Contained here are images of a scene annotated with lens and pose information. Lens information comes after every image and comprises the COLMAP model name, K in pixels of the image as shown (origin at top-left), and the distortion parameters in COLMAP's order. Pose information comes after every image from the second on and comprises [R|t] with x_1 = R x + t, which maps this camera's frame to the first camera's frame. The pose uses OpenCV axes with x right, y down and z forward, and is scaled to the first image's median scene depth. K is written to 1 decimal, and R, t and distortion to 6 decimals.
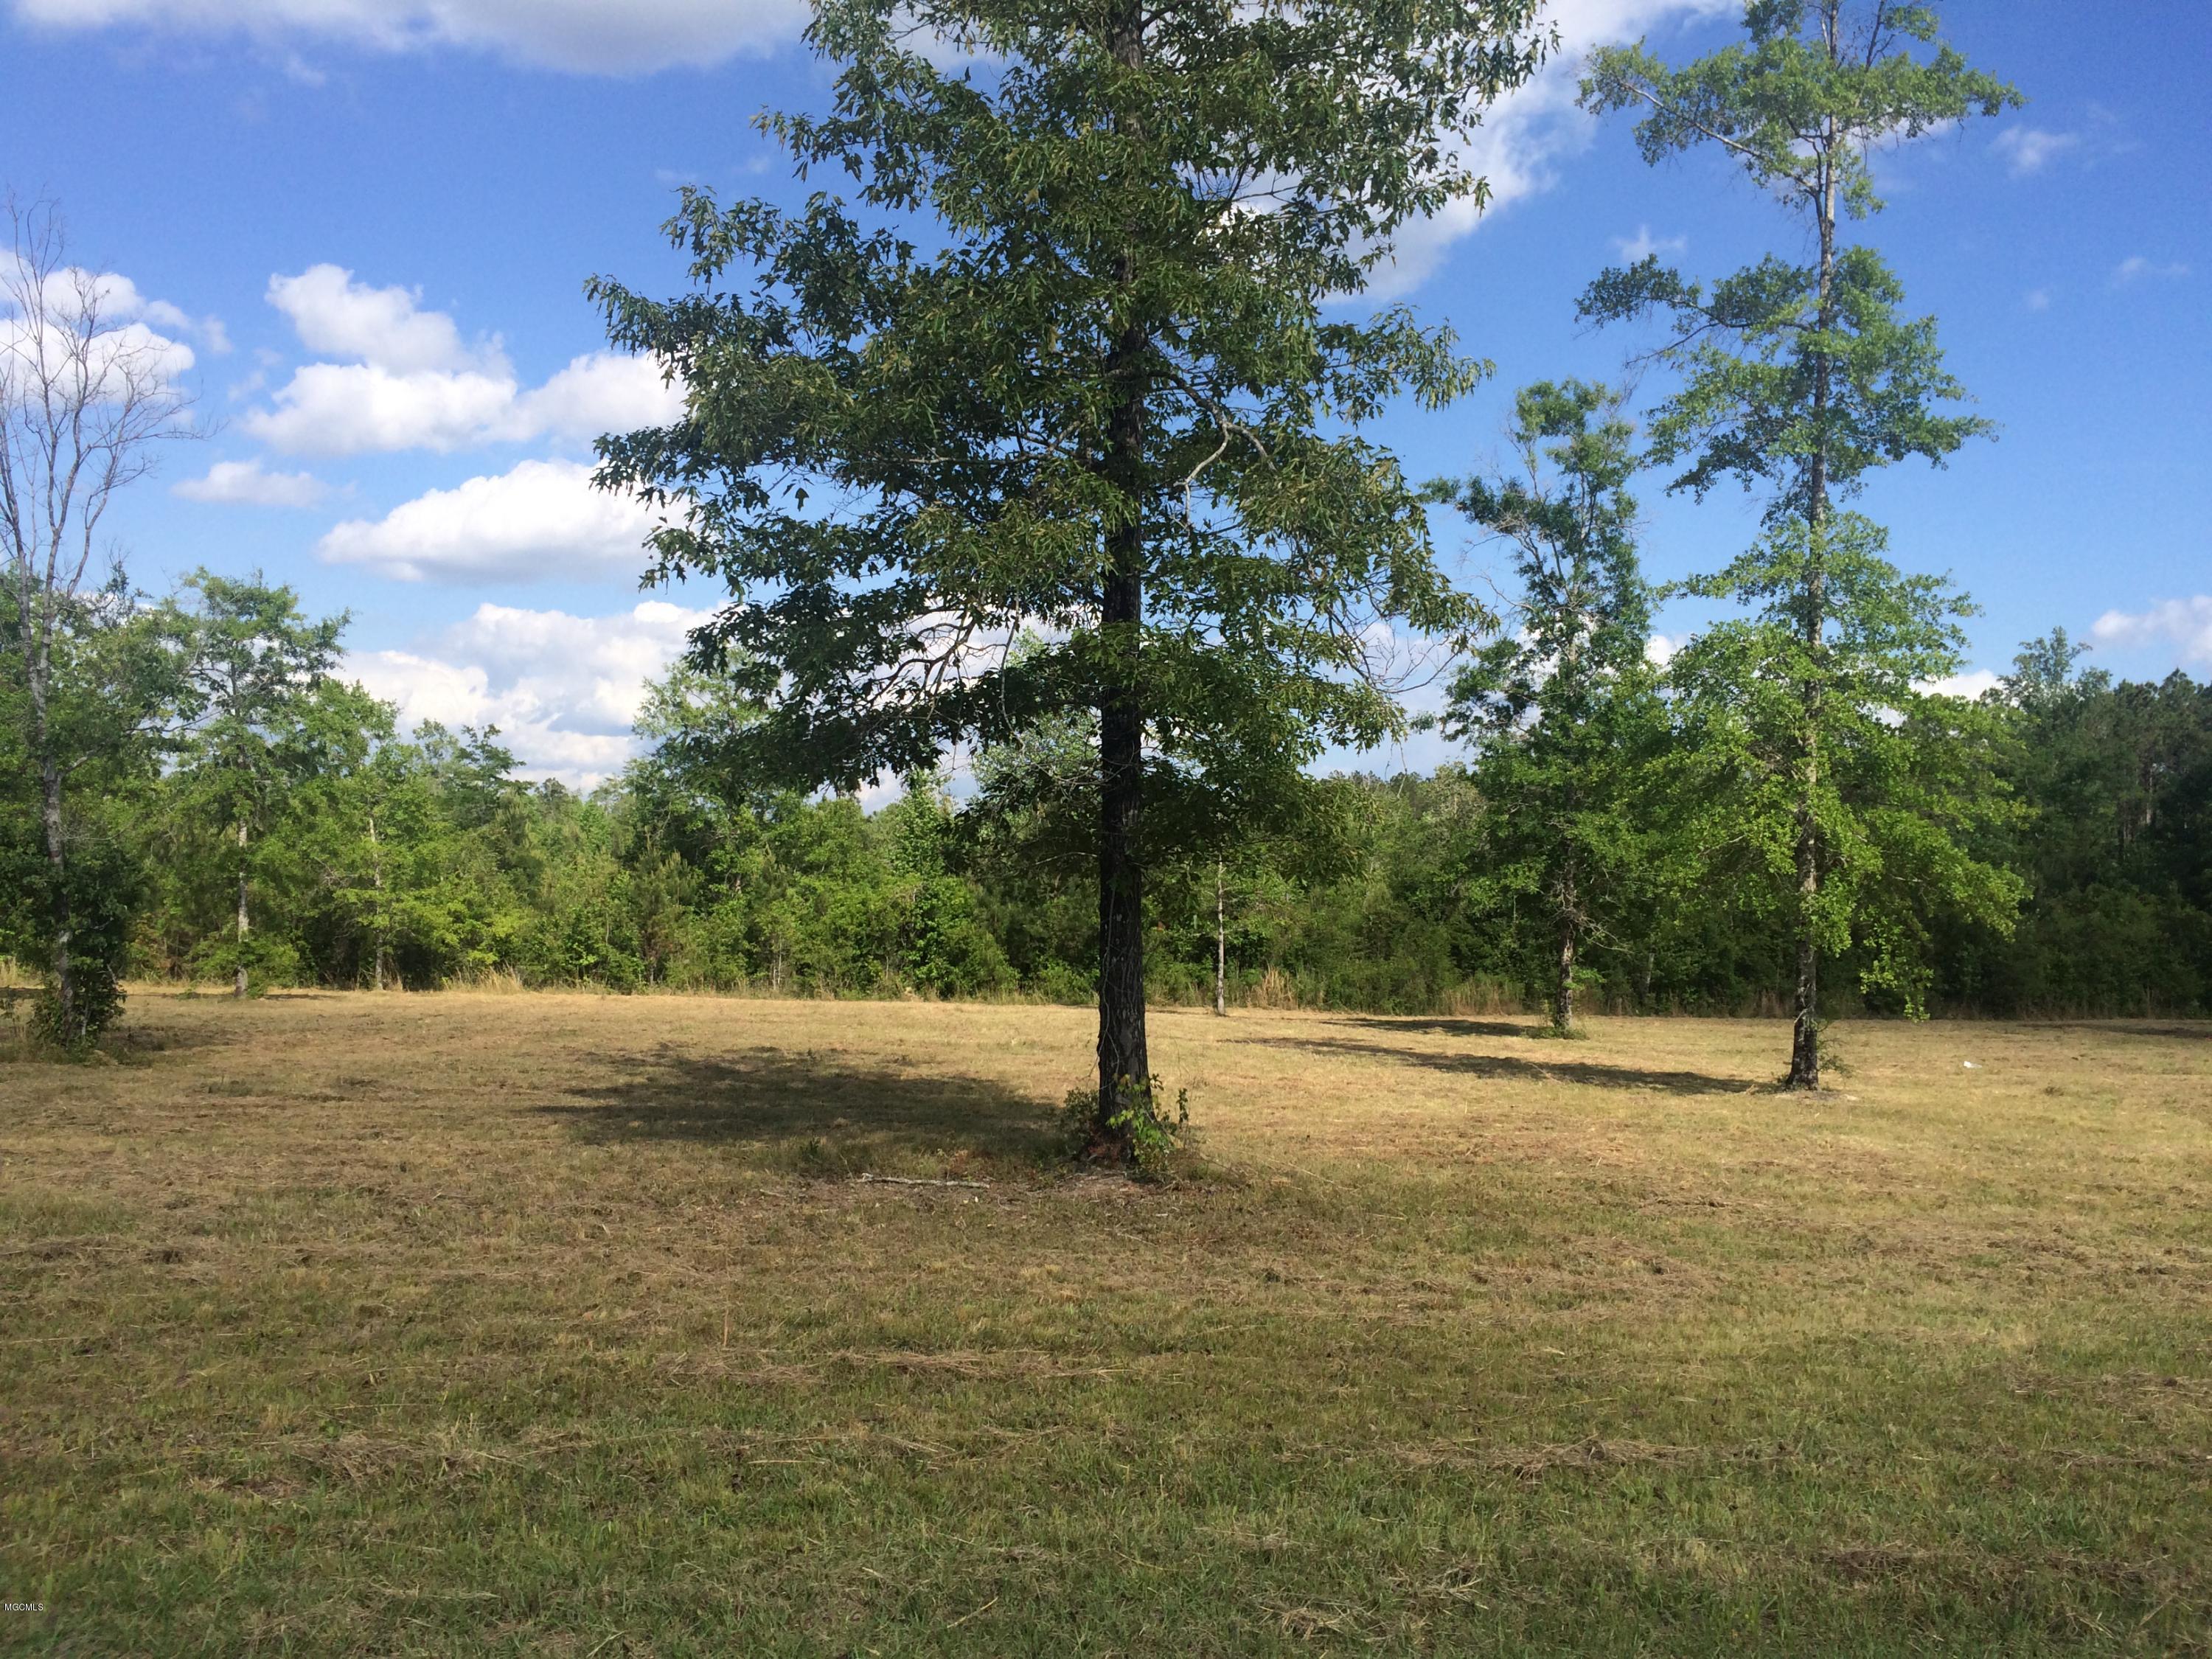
lens RADIAL K [[1883.2, 0, 1105.4], [0, 1883.2, 825.7], [0, 0, 1]] dist [0.094751, -0.123345]
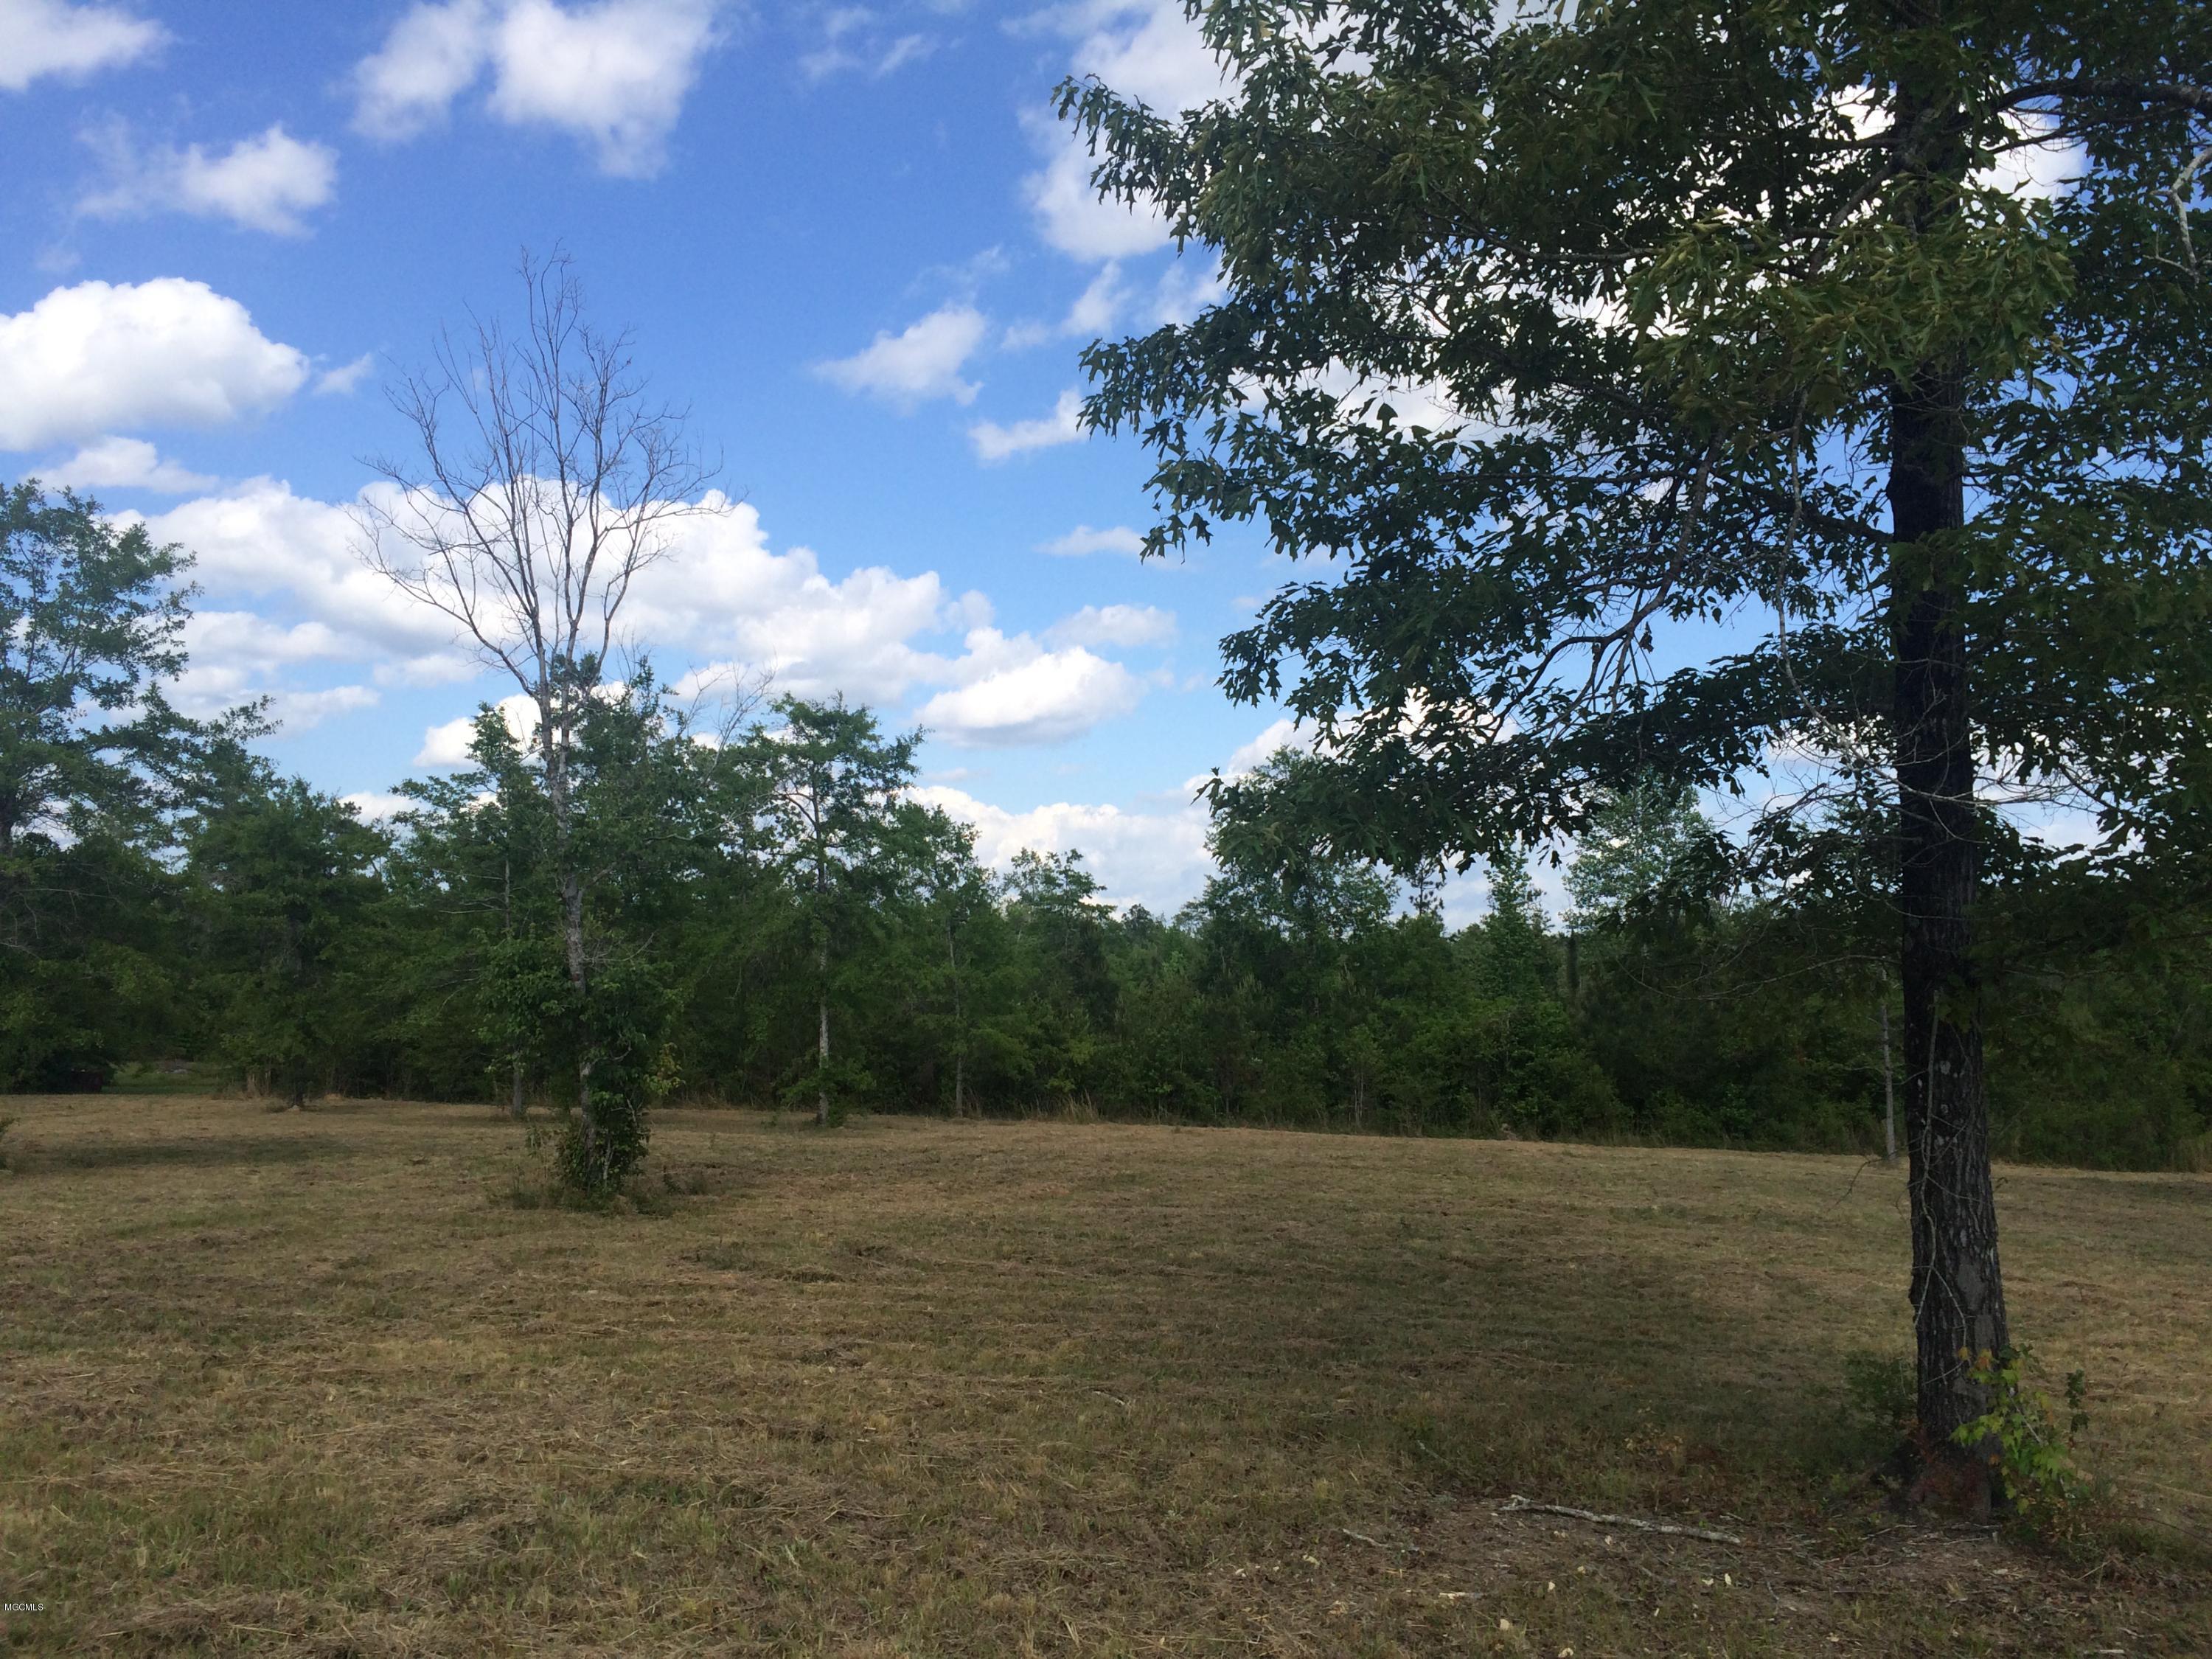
lens RADIAL K [[1883.2, 0, 1105.2], [0, 1883.2, 832.4], [0, 0, 1]] dist [0.094751, -0.123345]
pose [[0.954148, -0.029935, -0.297836, -0.019742], [0.011448, 0.997908, -0.063622, 0.003302], [0.299117, 0.057295, 0.952495, 0.113056]]
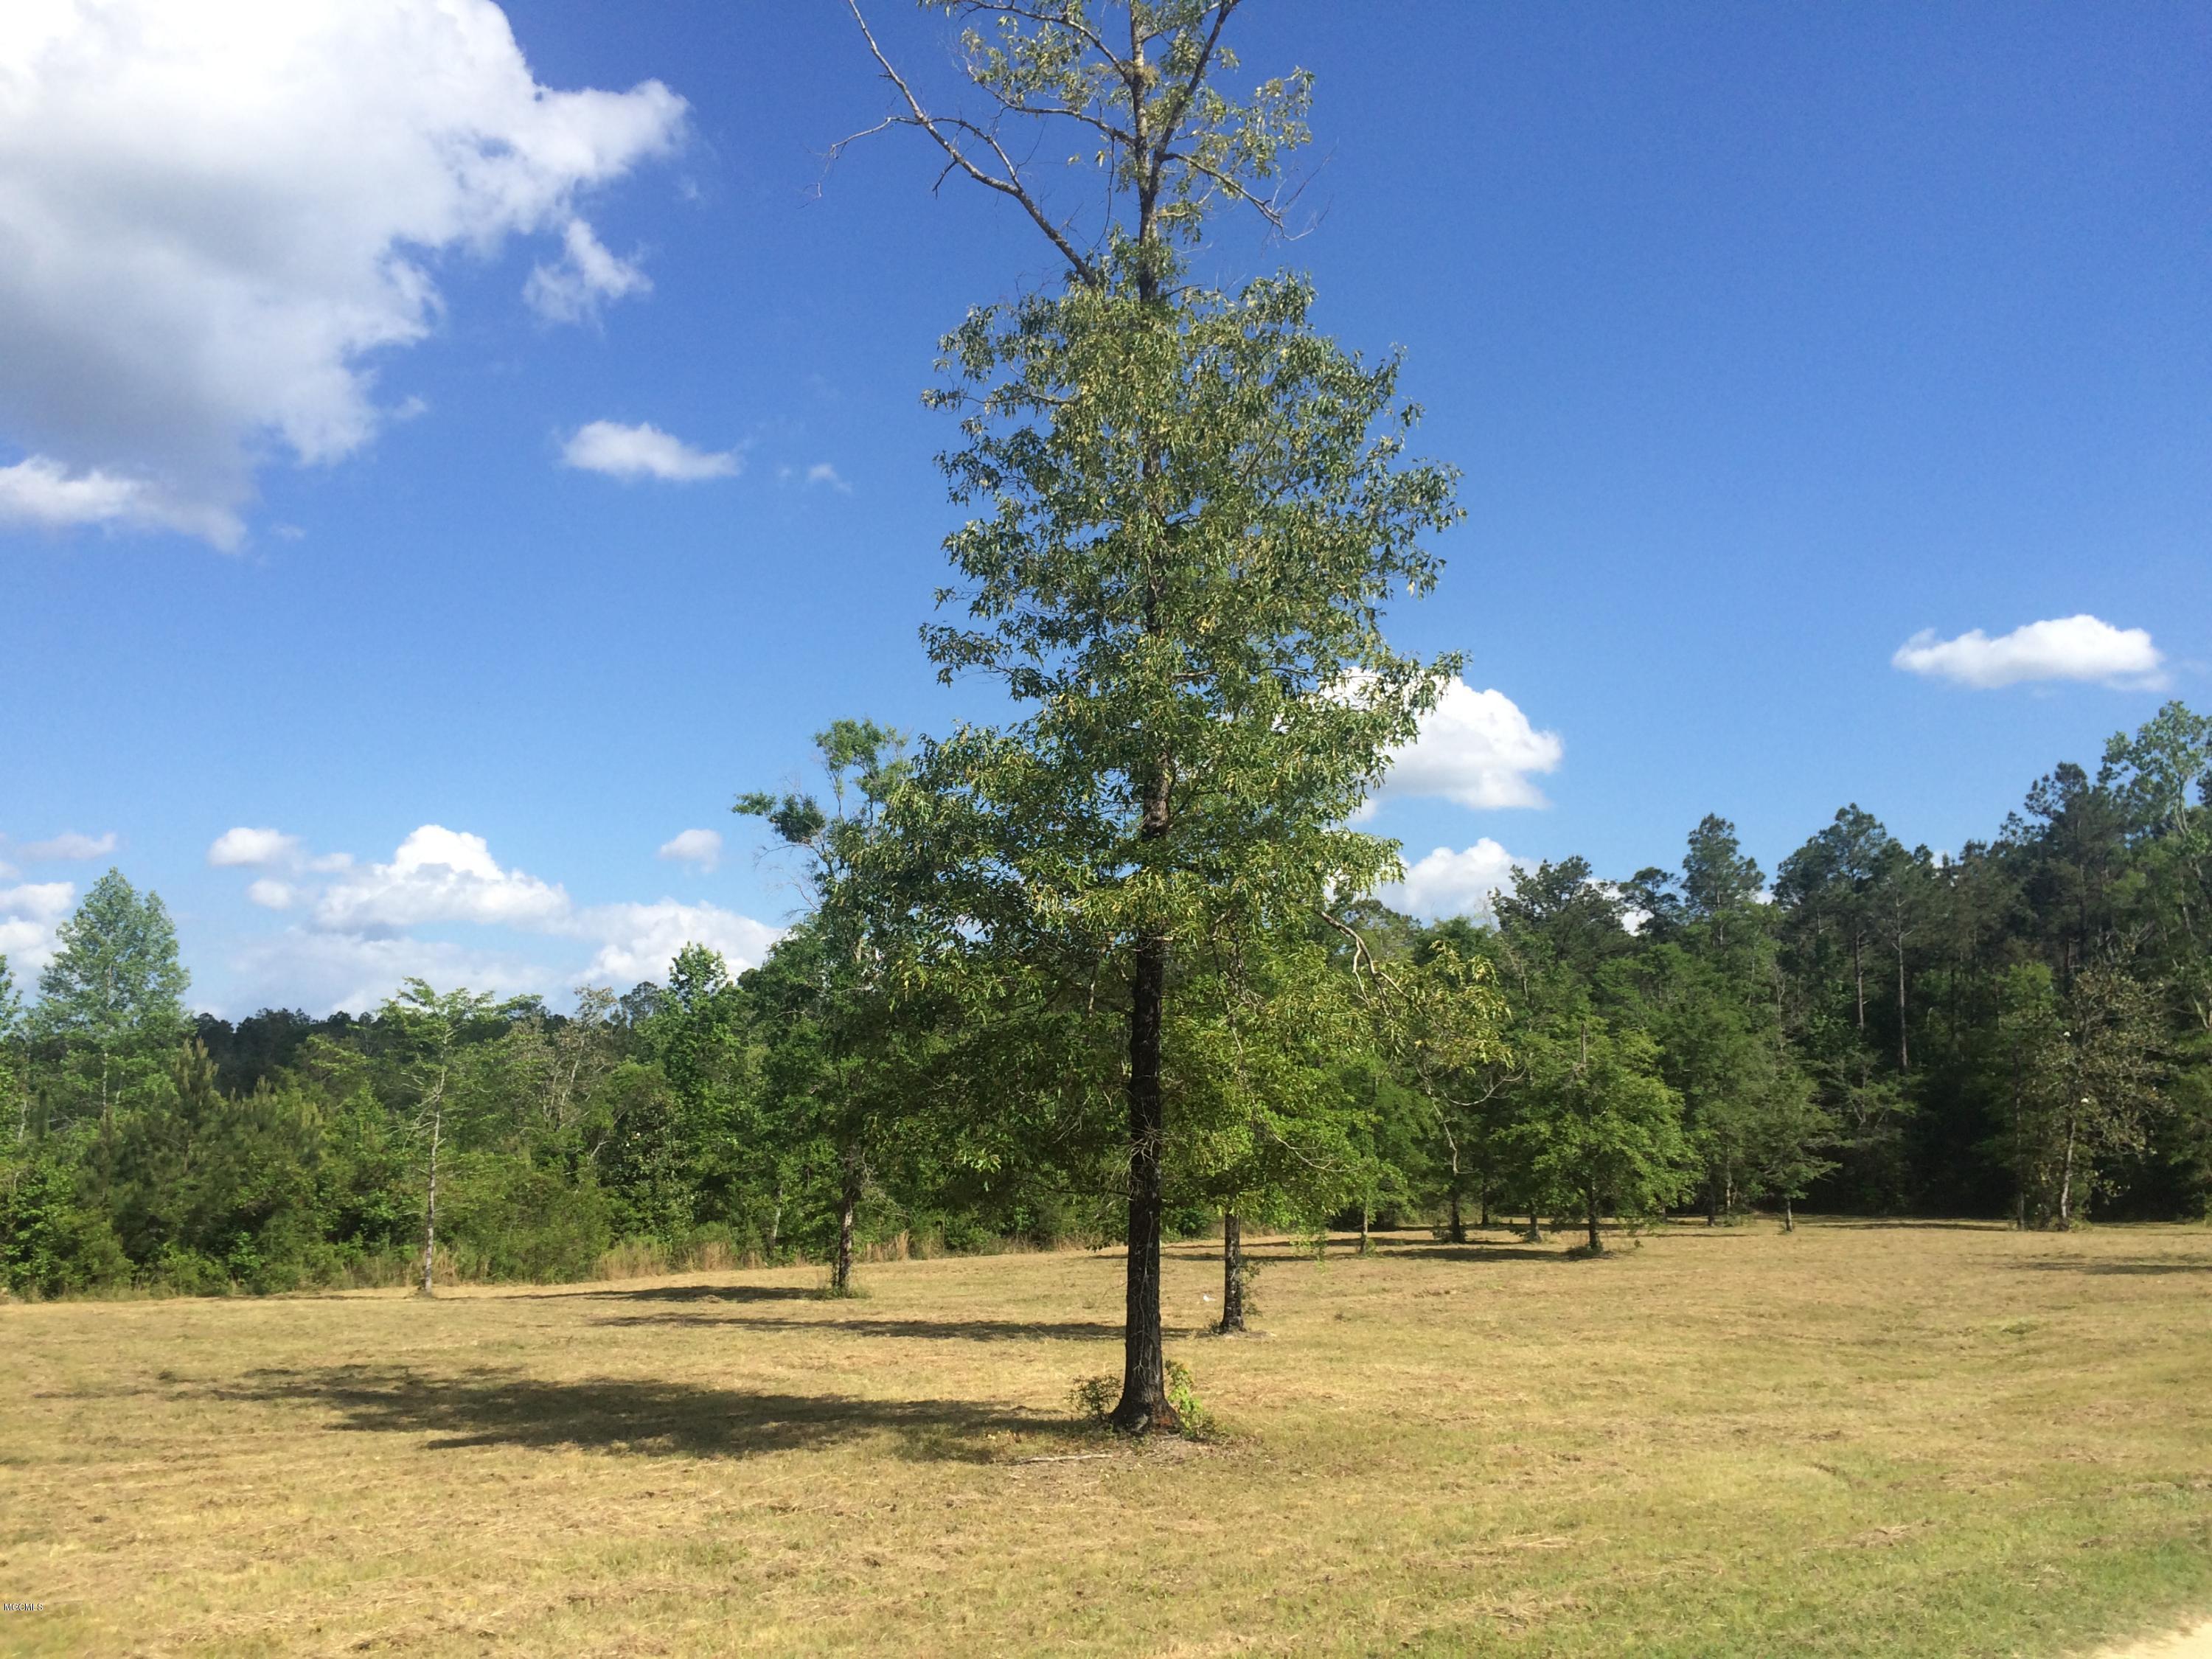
lens RADIAL K [[1883.2, 0, 1095.1], [0, 1883.2, 815.2], [0, 0, 1]] dist [0.094751, -0.123345]
pose [[0.849886, 0.069529, 0.522360, -0.236387], [-0.001372, 0.991546, -0.129749, -0.024980], [-0.526965, 0.109555, 0.842796, -0.052570]]
